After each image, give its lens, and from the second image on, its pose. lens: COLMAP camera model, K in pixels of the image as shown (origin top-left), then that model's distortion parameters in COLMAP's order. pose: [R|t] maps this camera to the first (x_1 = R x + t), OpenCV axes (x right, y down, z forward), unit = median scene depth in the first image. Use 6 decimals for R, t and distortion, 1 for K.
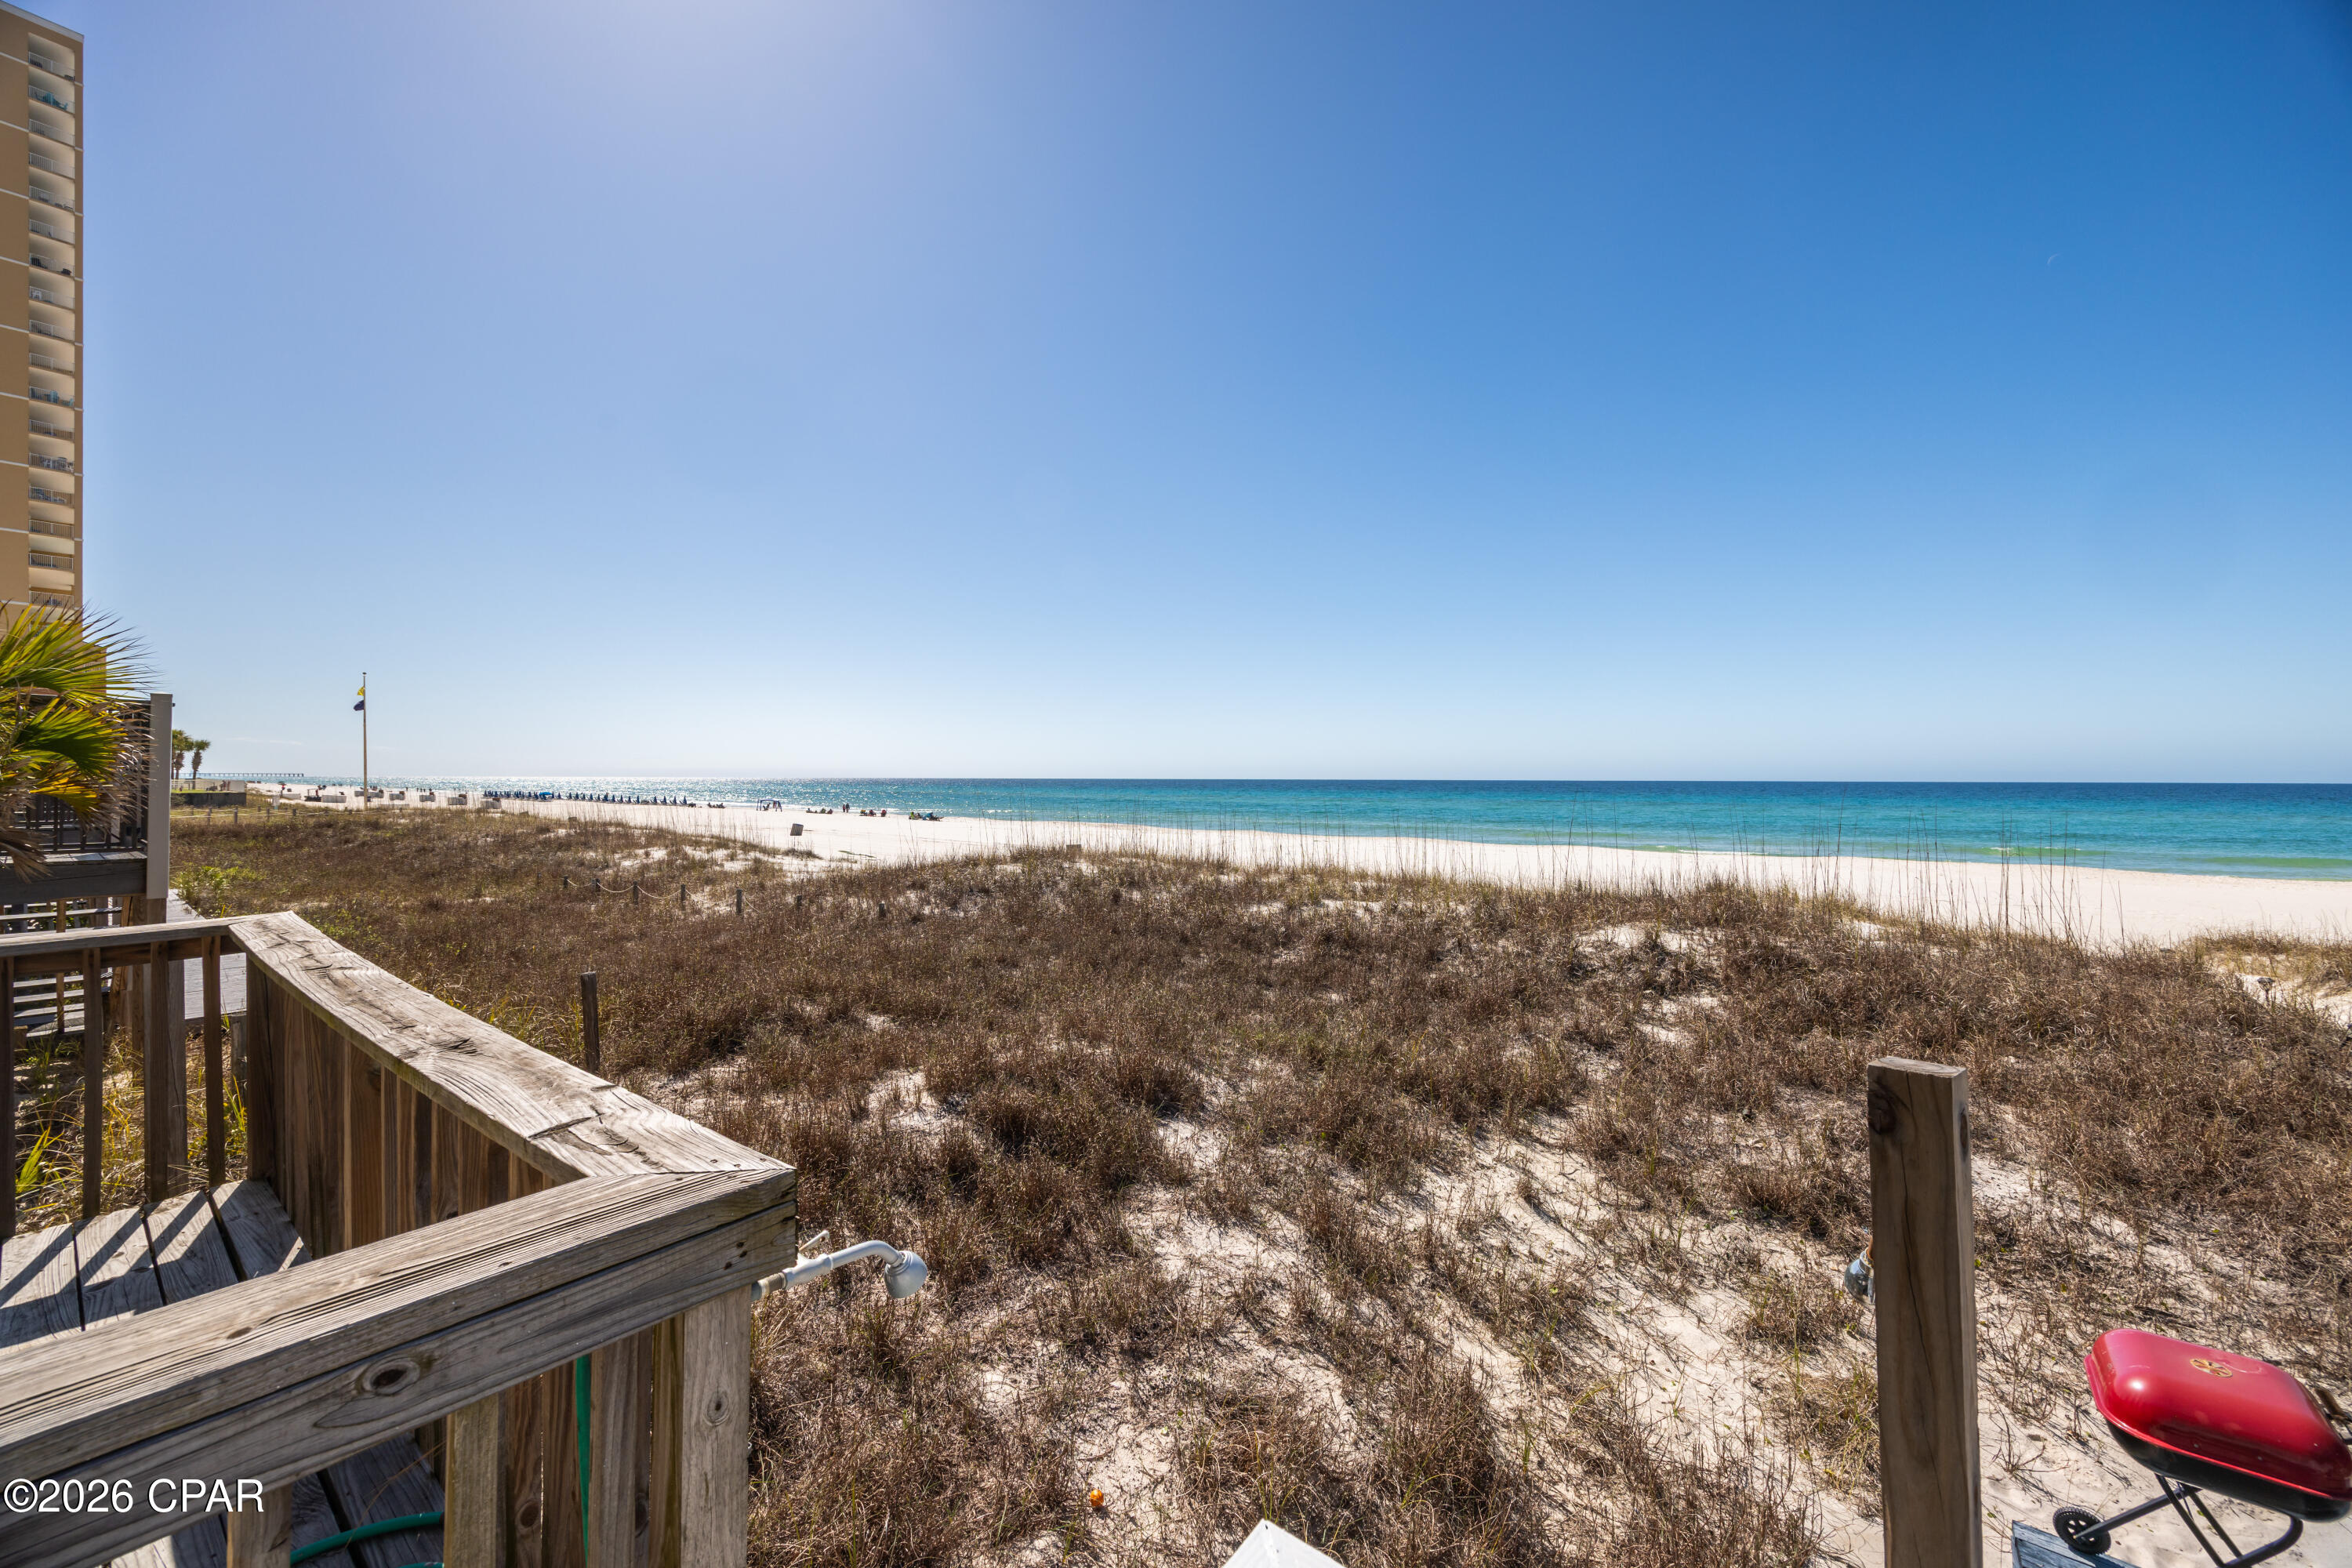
lens RADIAL K [[897.4, 0, 1182.0], [0, 897.4, 780.4], [0, 0, 1]] dist [-0.002683, 0.000174]
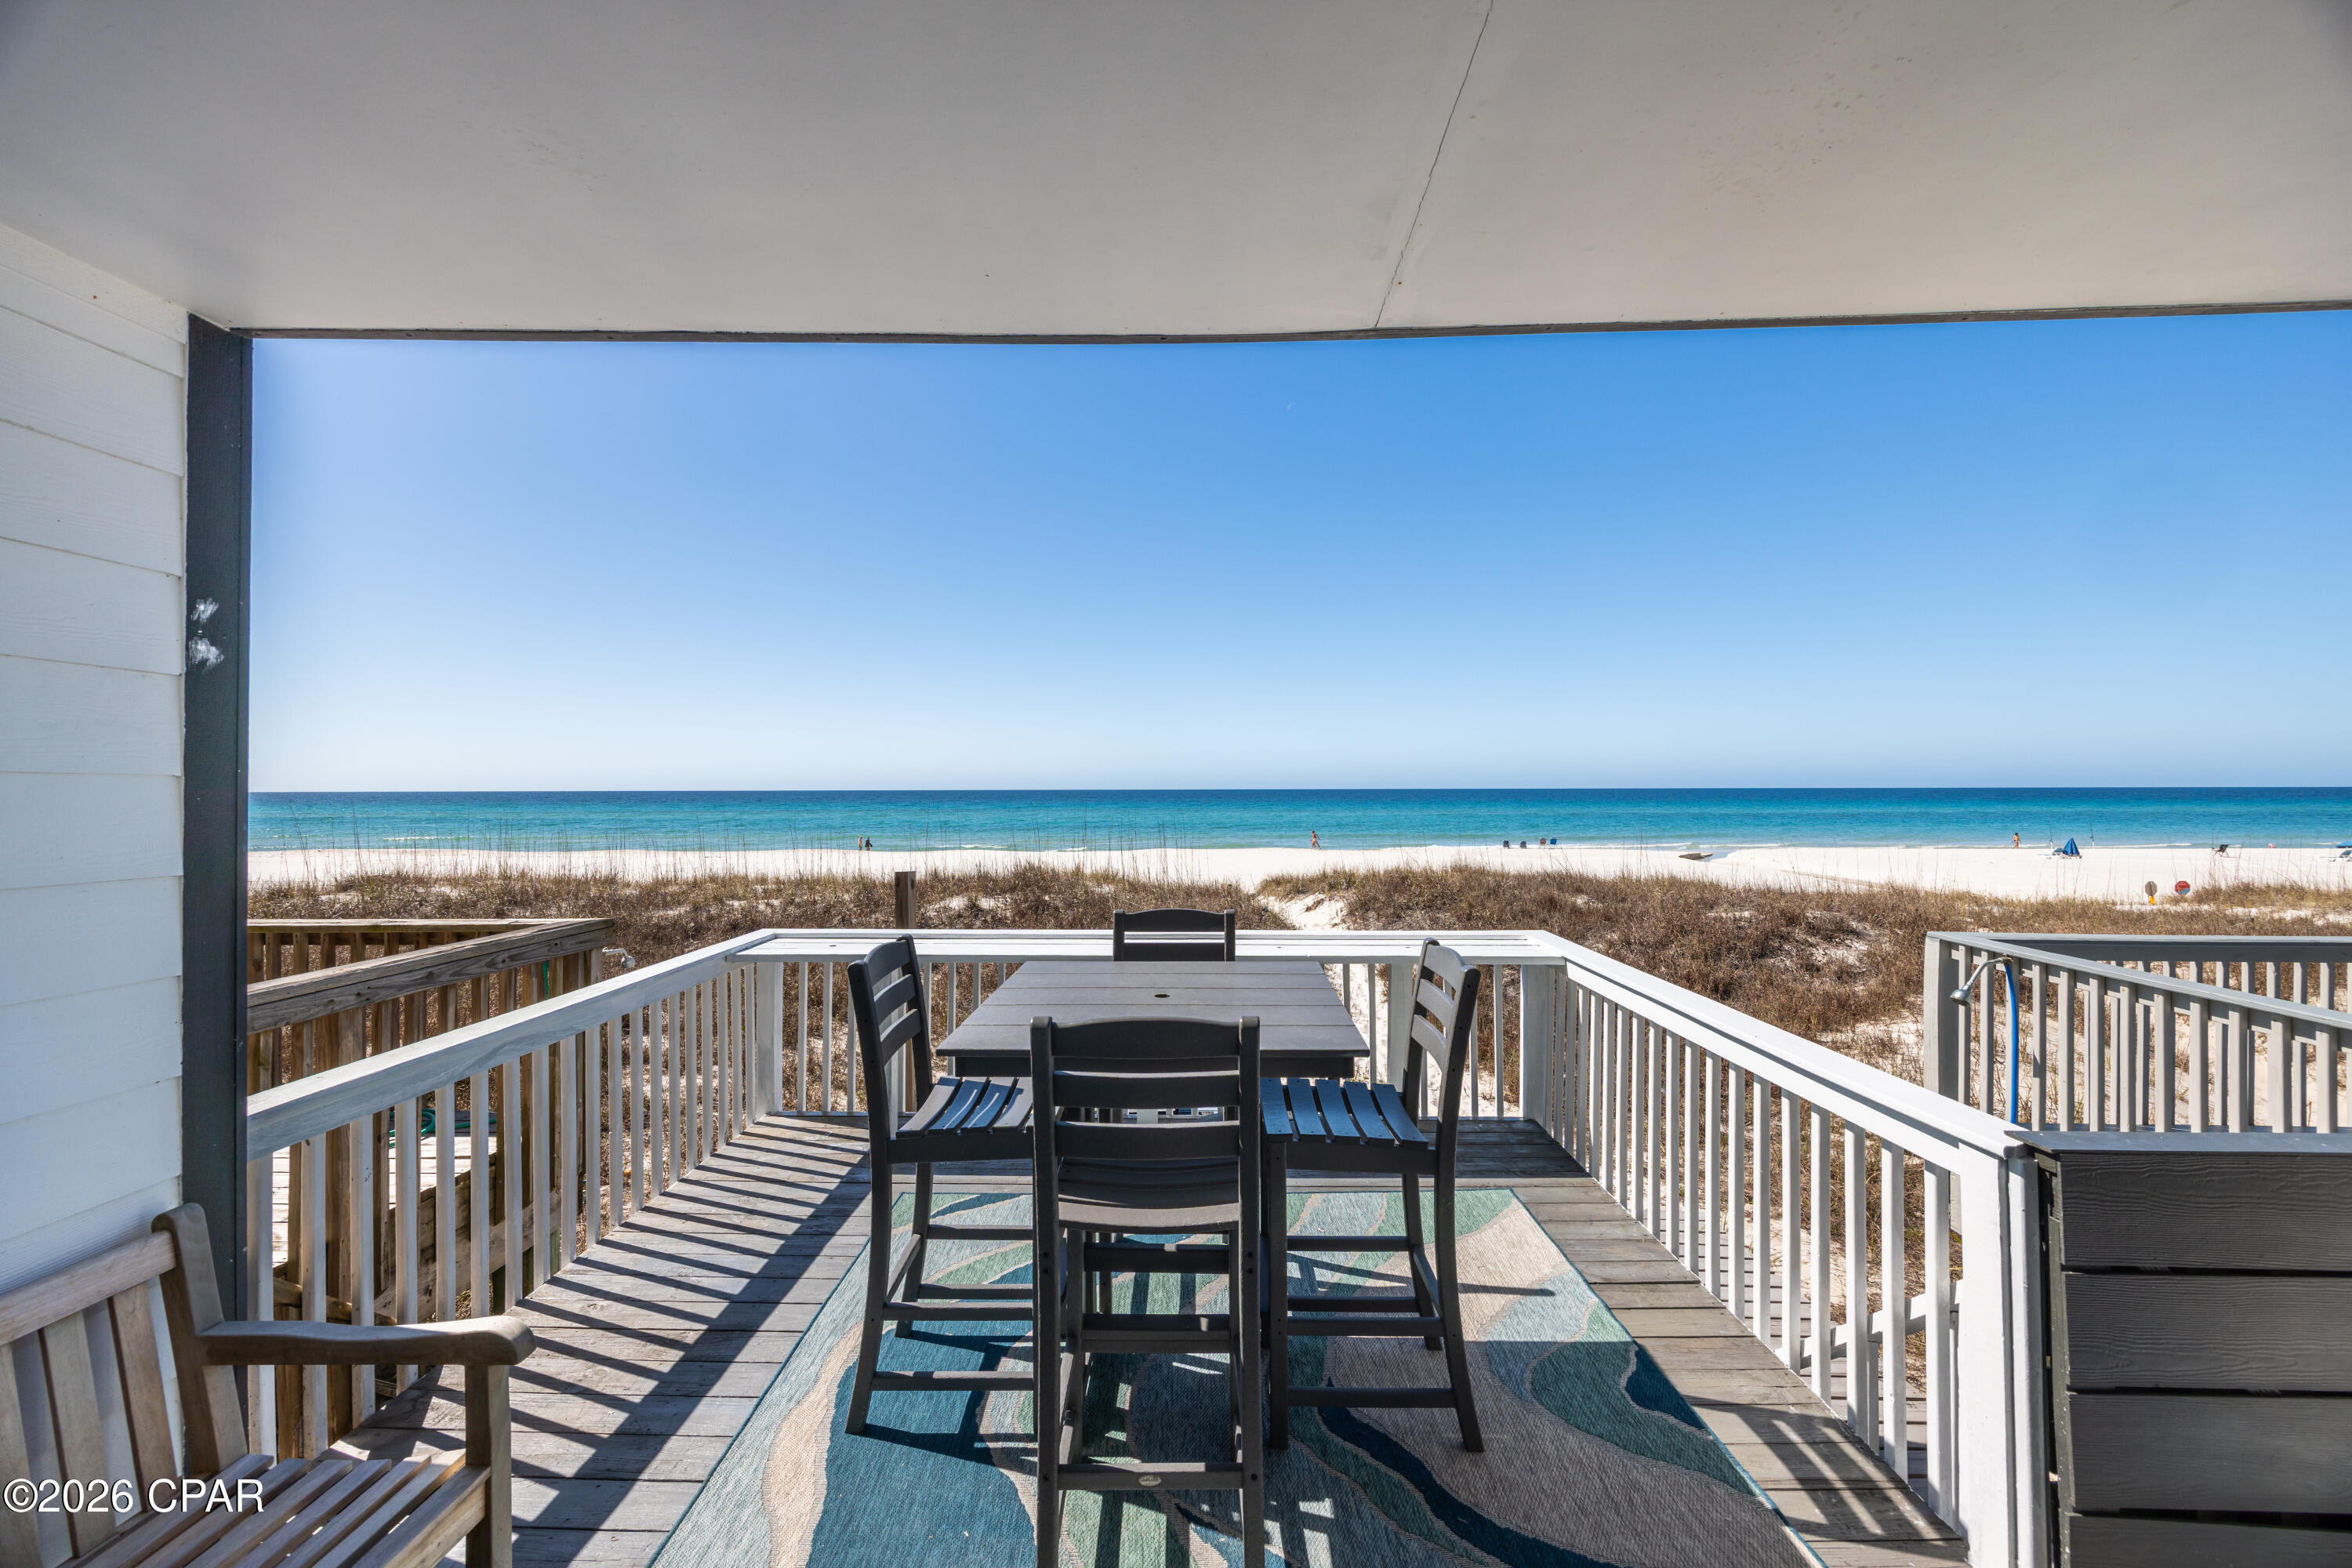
lens RADIAL K [[897.4, 0, 1177.4], [0, 897.4, 786.8], [0, 0, 1]] dist [-0.002683, 0.000174]
pose [[0.804760, -0.004132, 0.593586, -0.043707], [0.007189, 0.999970, -0.002785, -0.004869], [-0.593557, 0.006509, 0.804766, -0.197506]]
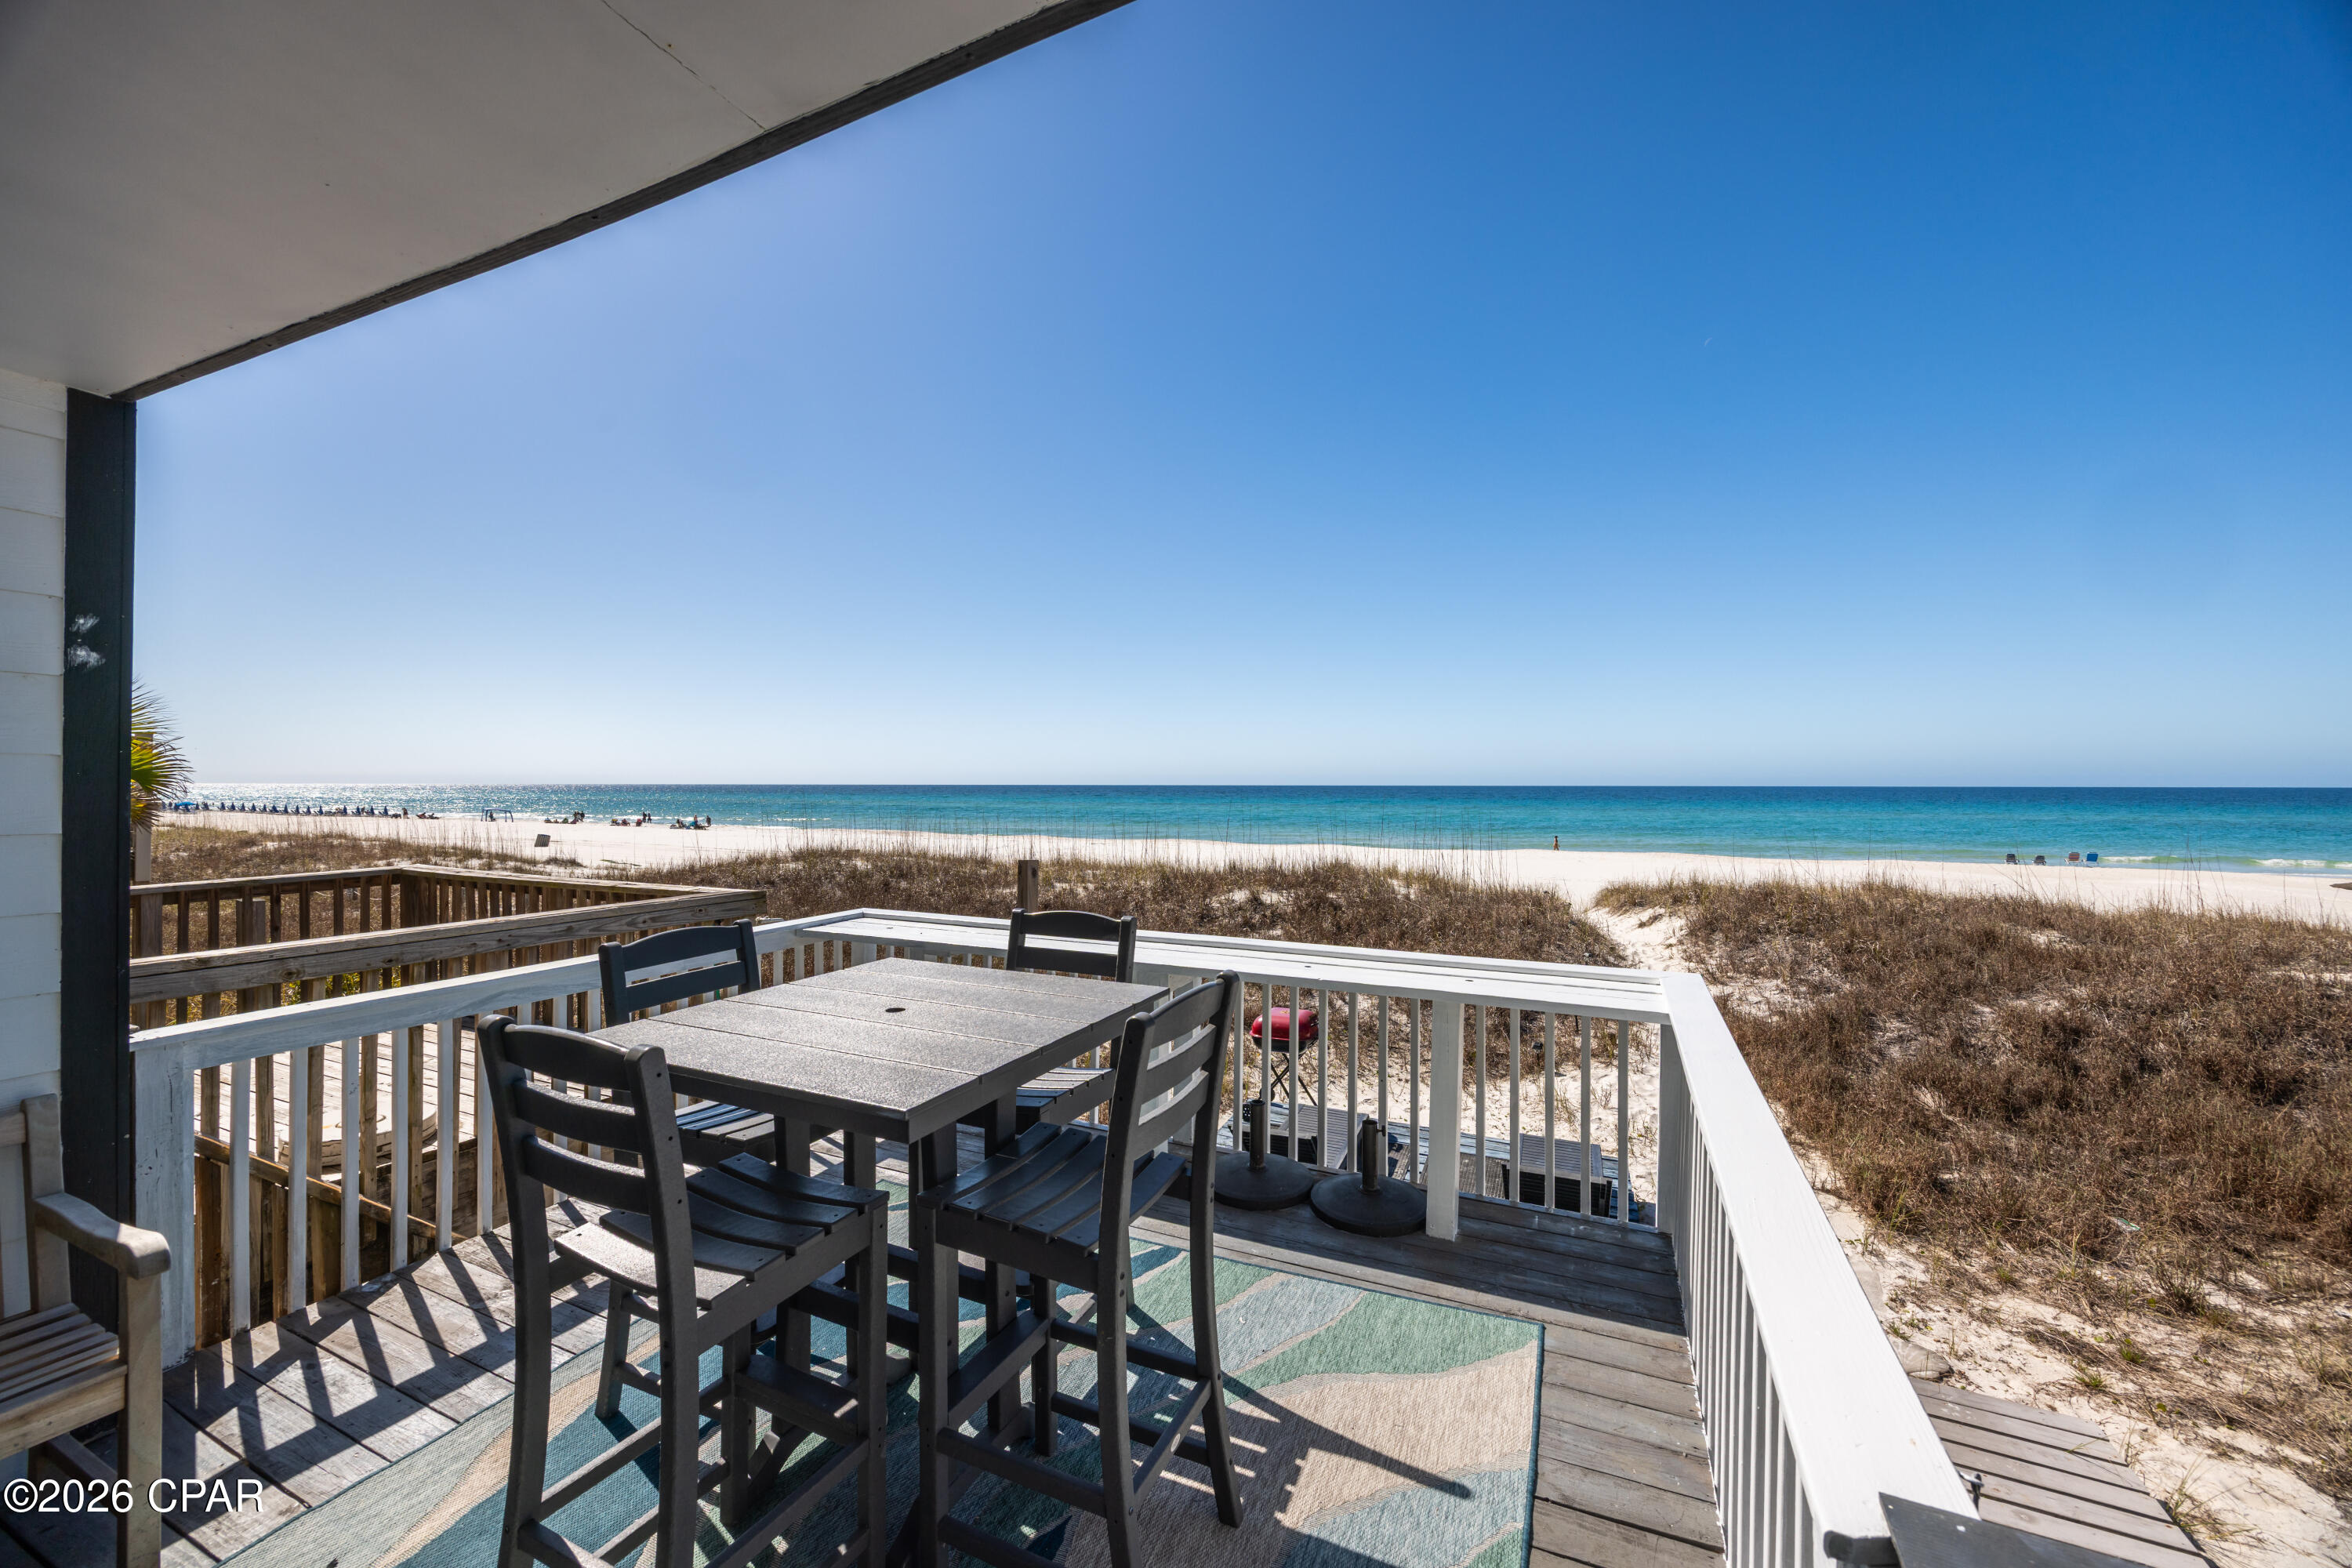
lens RADIAL K [[897.4, 0, 1176.4], [0, 897.4, 786.1], [0, 0, 1]] dist [-0.002683, 0.000174]
pose [[0.974557, -0.001271, 0.224135, 0.028286], [0.001365, 0.999999, -0.000265, -0.003080], [-0.224134, 0.000564, 0.974558, -0.206607]]
